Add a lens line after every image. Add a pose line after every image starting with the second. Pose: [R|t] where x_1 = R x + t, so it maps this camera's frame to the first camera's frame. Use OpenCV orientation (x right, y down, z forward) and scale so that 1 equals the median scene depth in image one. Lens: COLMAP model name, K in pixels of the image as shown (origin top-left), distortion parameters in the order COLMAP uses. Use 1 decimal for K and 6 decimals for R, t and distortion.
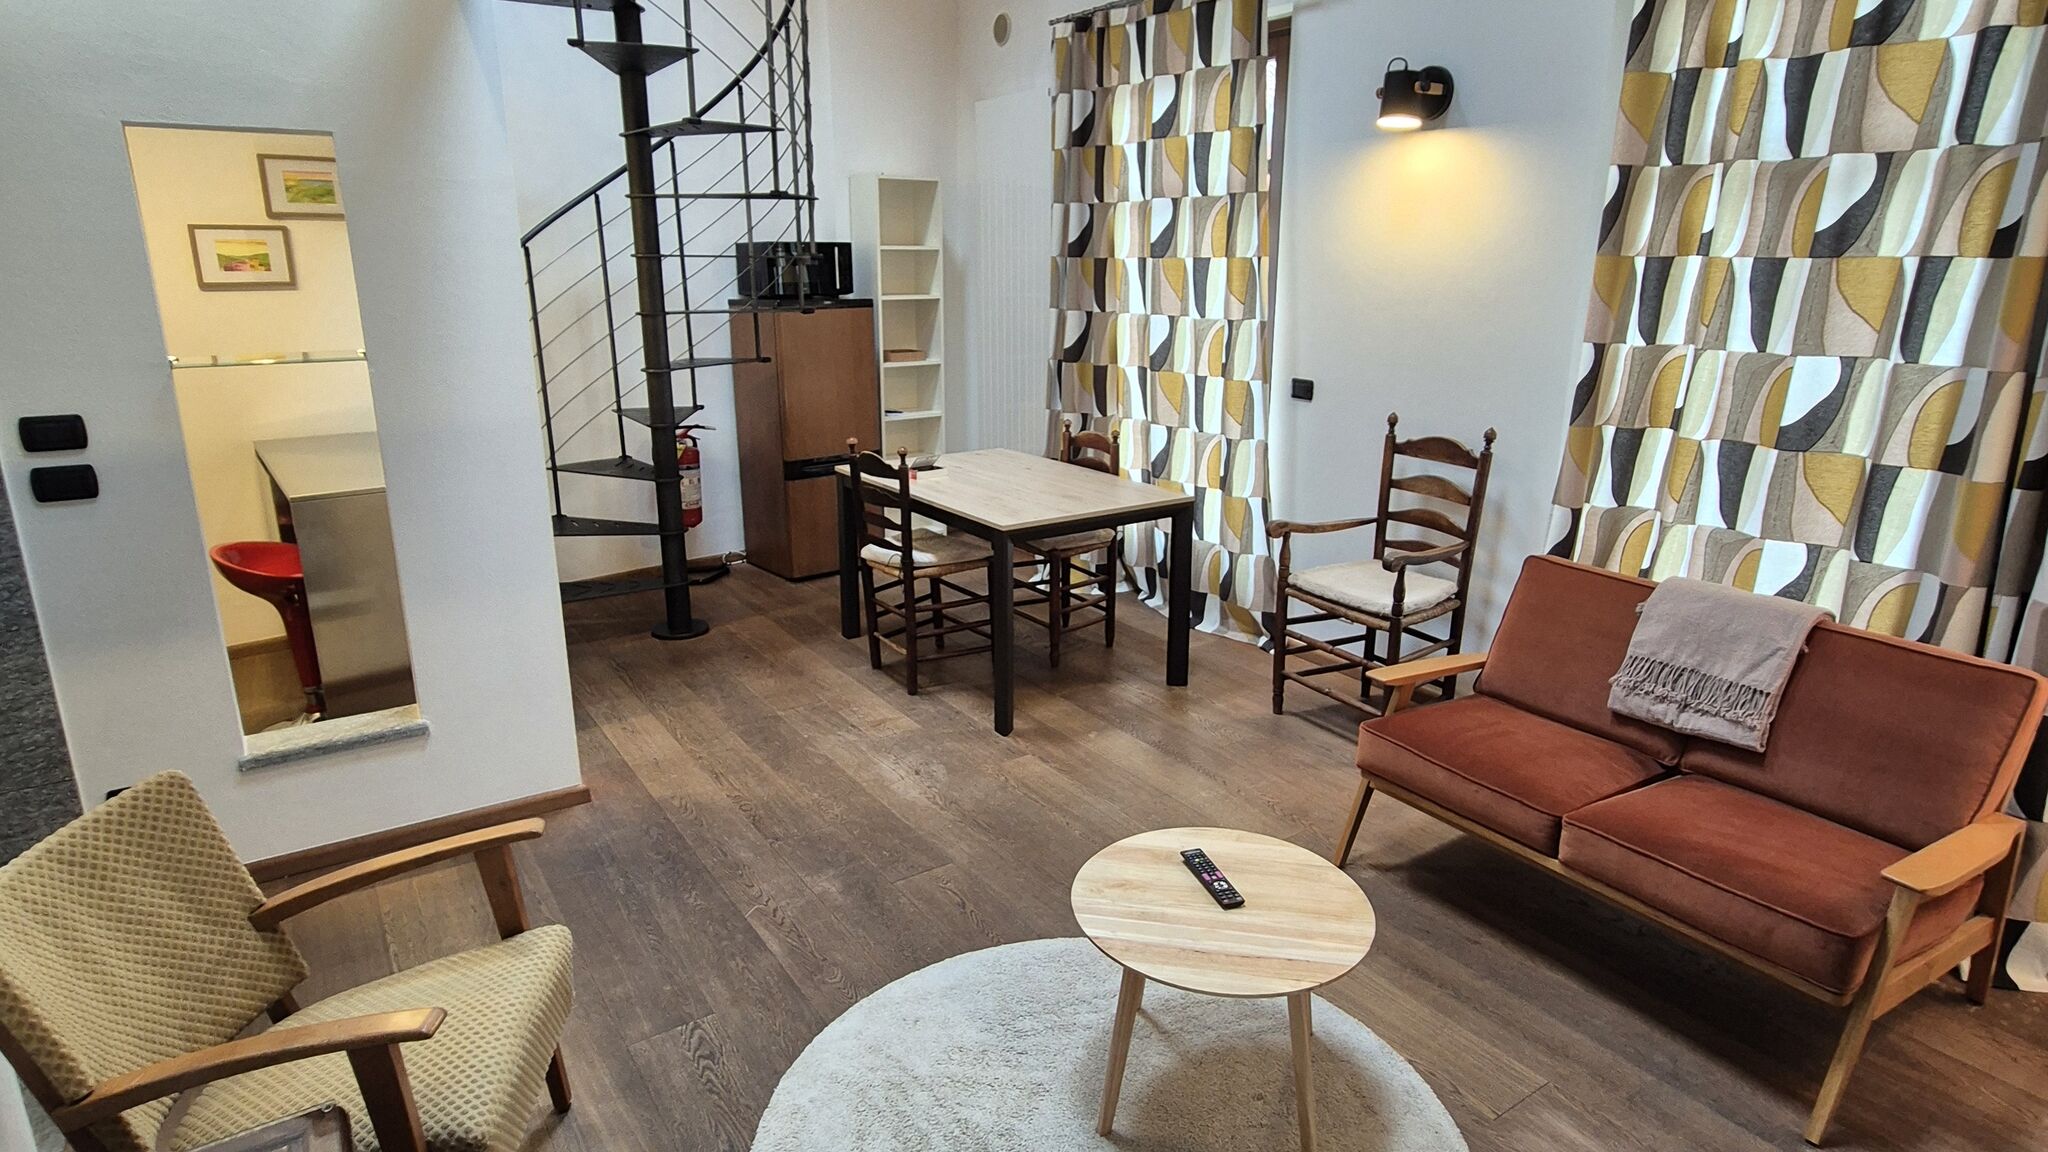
lens RADIAL K [[1121.4, 0, 1029.0], [0, 1121.4, 562.9], [0, 0, 1]] dist [-0.001235, -0.000029]
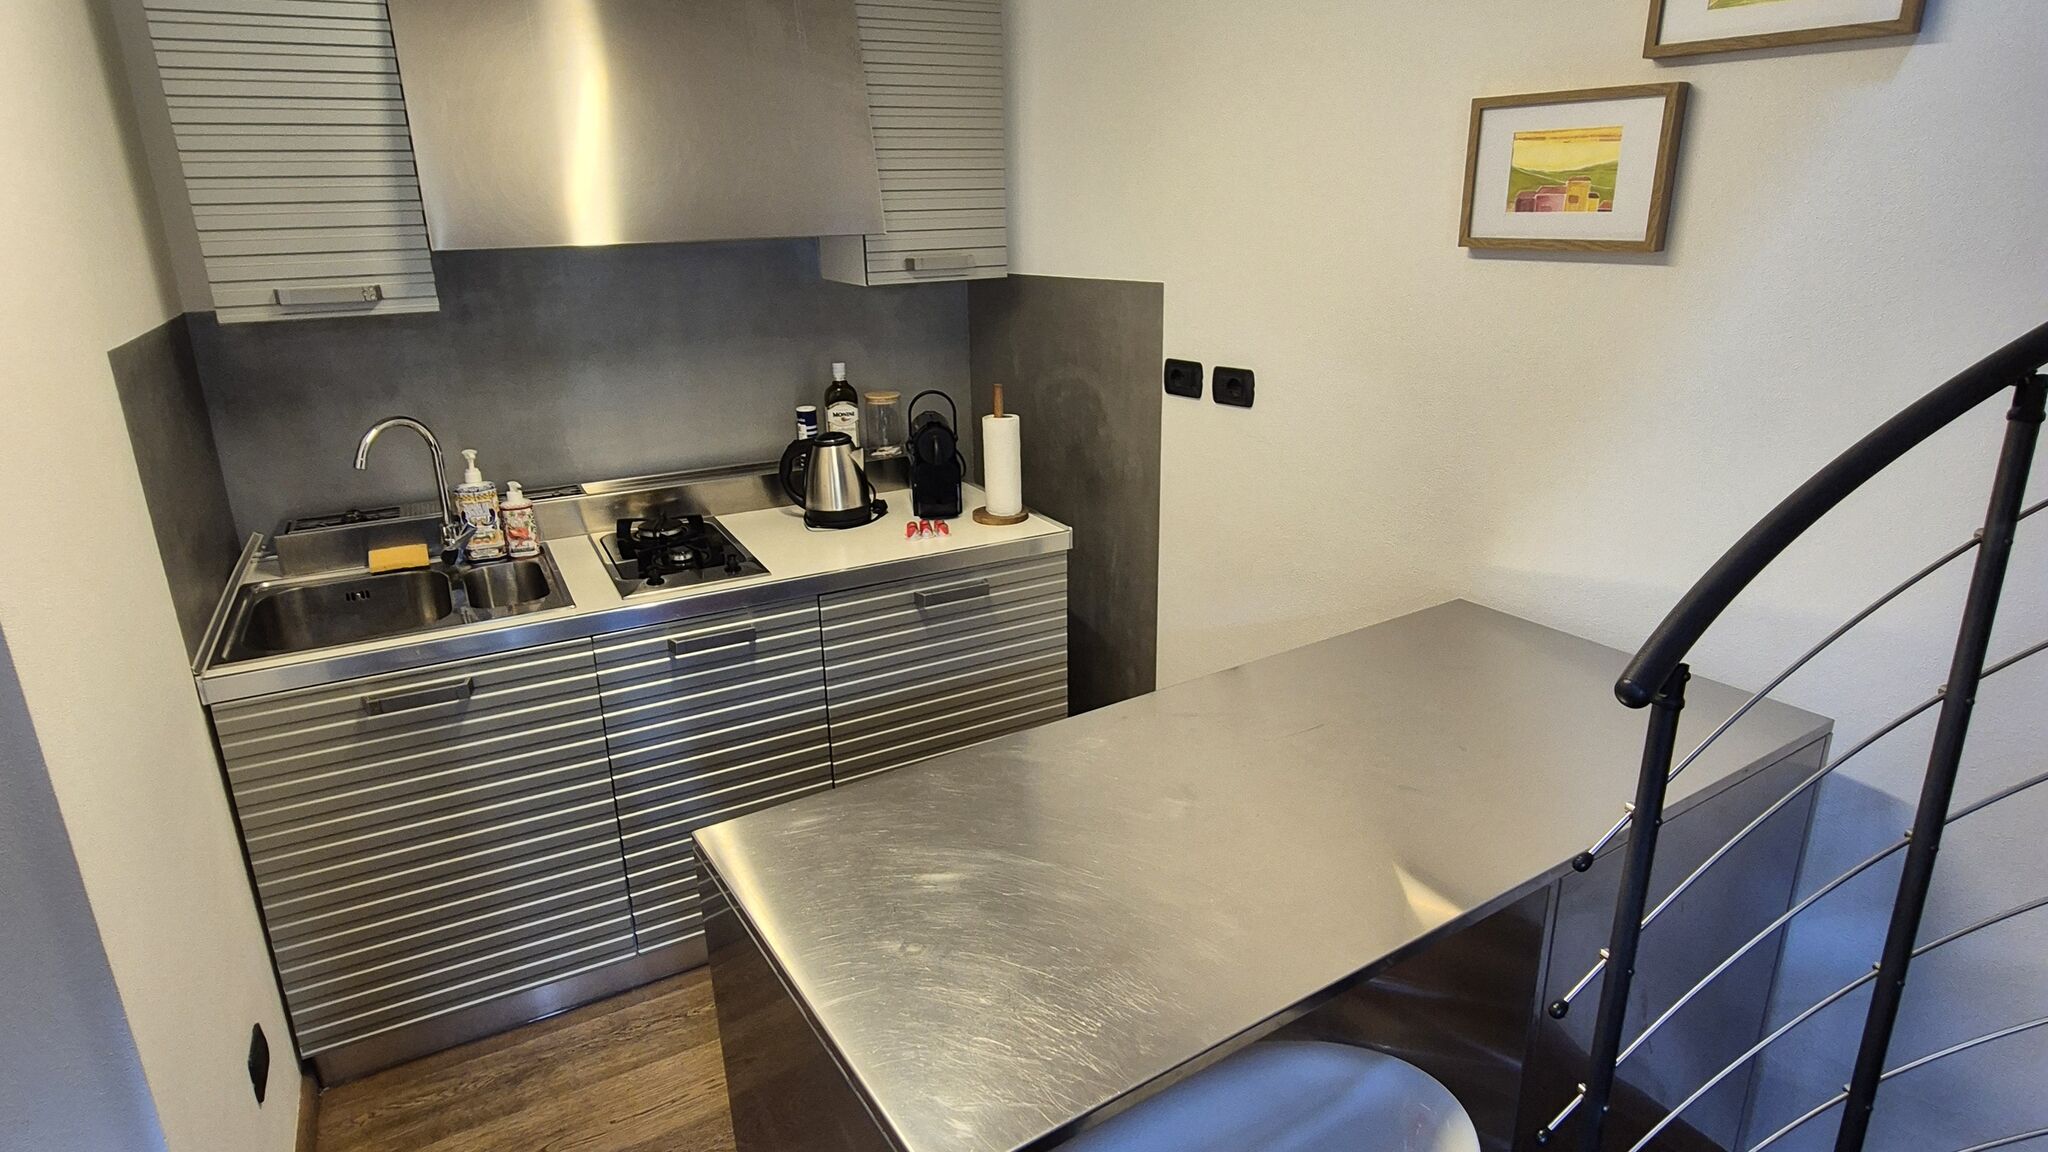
lens RADIAL K [[1121.4, 0, 1029.0], [0, 1121.4, 562.9], [0, 0, 1]] dist [-0.001235, -0.000029]
pose [[-0.076602, 0.307840, -0.948349, -0.312679], [-0.243896, 0.916463, 0.317190, -0.264072], [0.966771, 0.255596, 0.004878, 0.990547]]
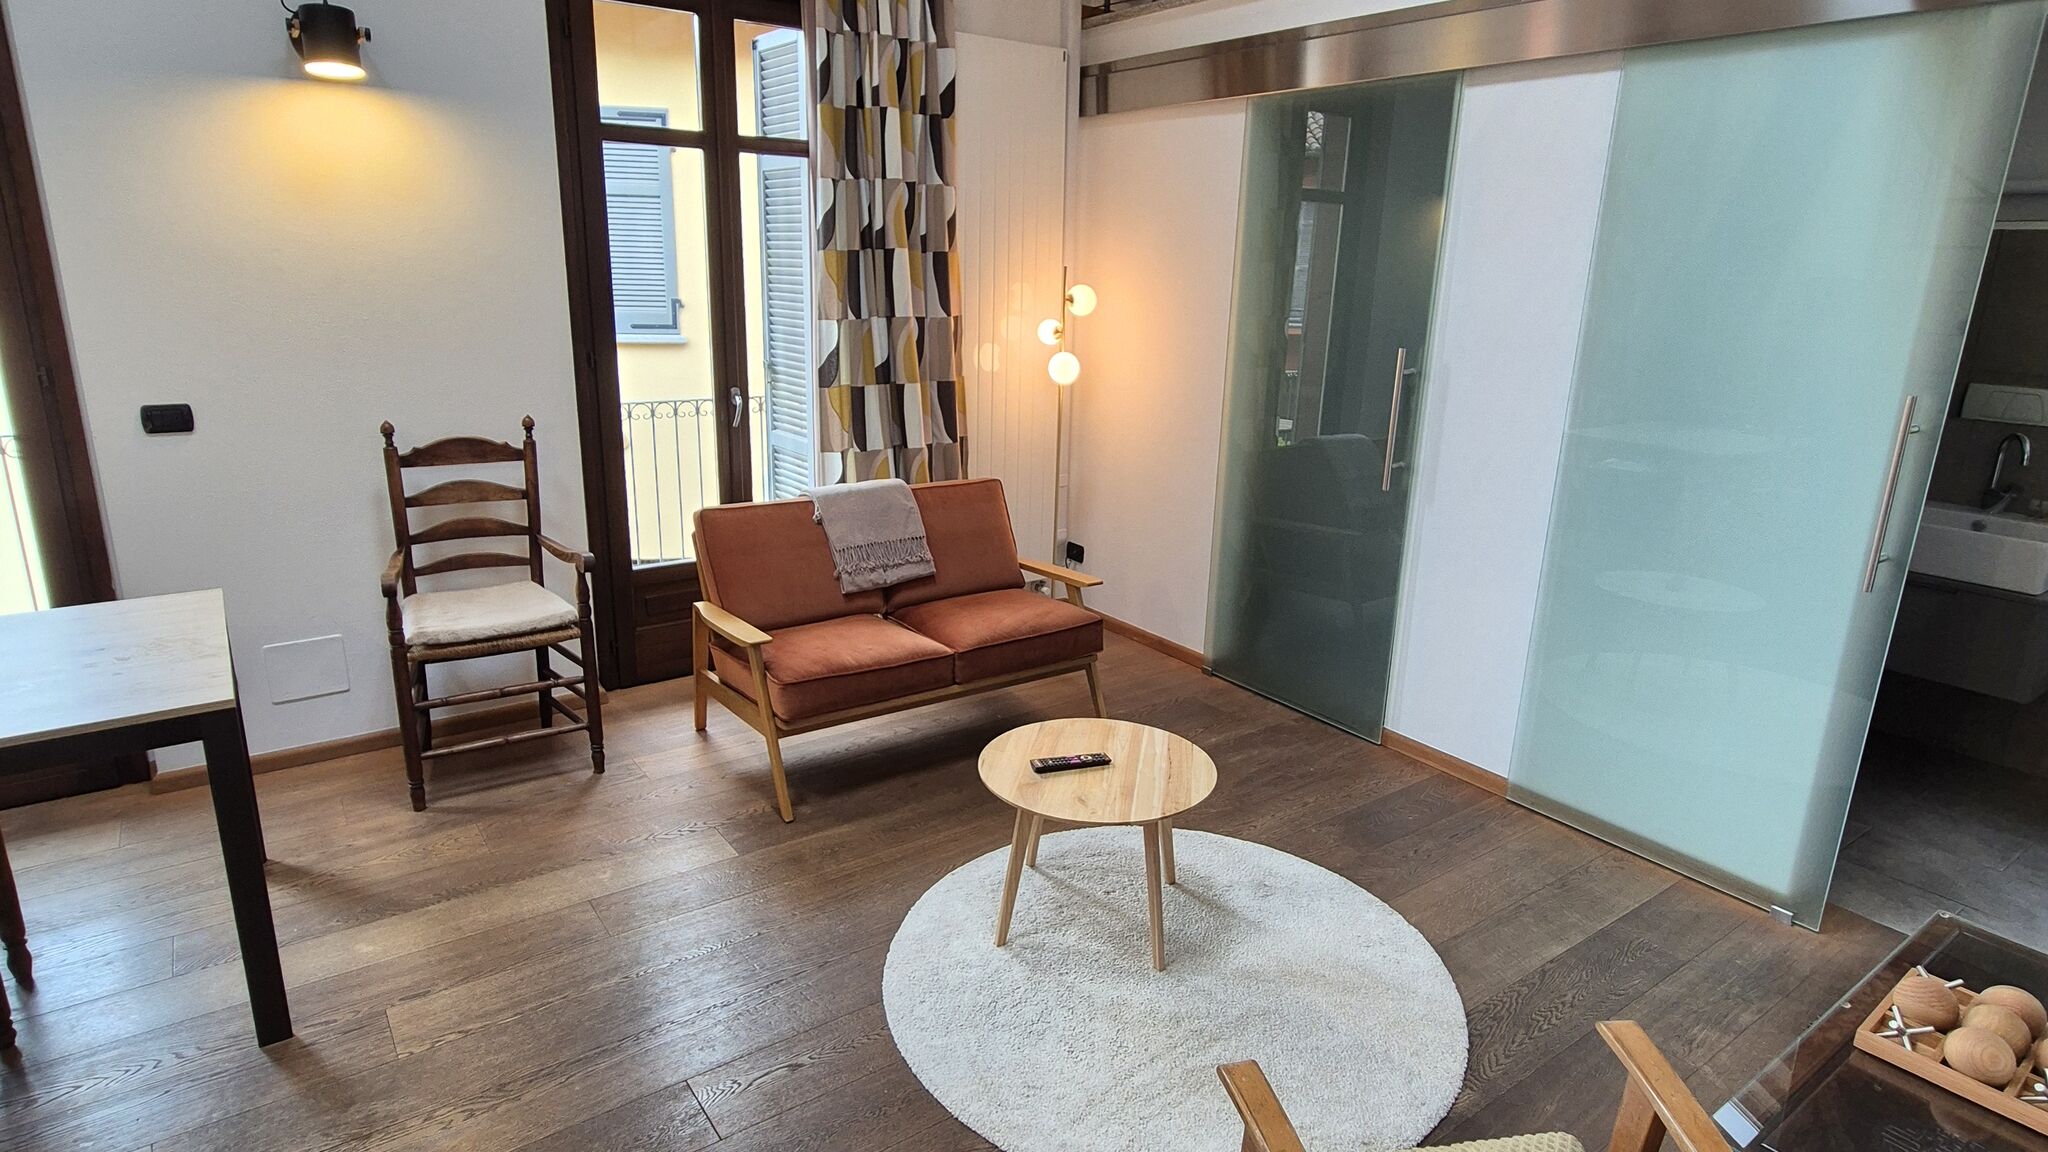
lens RADIAL K [[1116.7, 0, 1019.3], [0, 1116.7, 566.8], [0, 0, 1]] dist [-0.006576, -0.000595]
pose [[-0.032461, -0.261760, 0.964587, -0.551738], [0.239601, 0.934915, 0.261772, -0.142528], [-0.970329, 0.239613, 0.032369, 0.556811]]
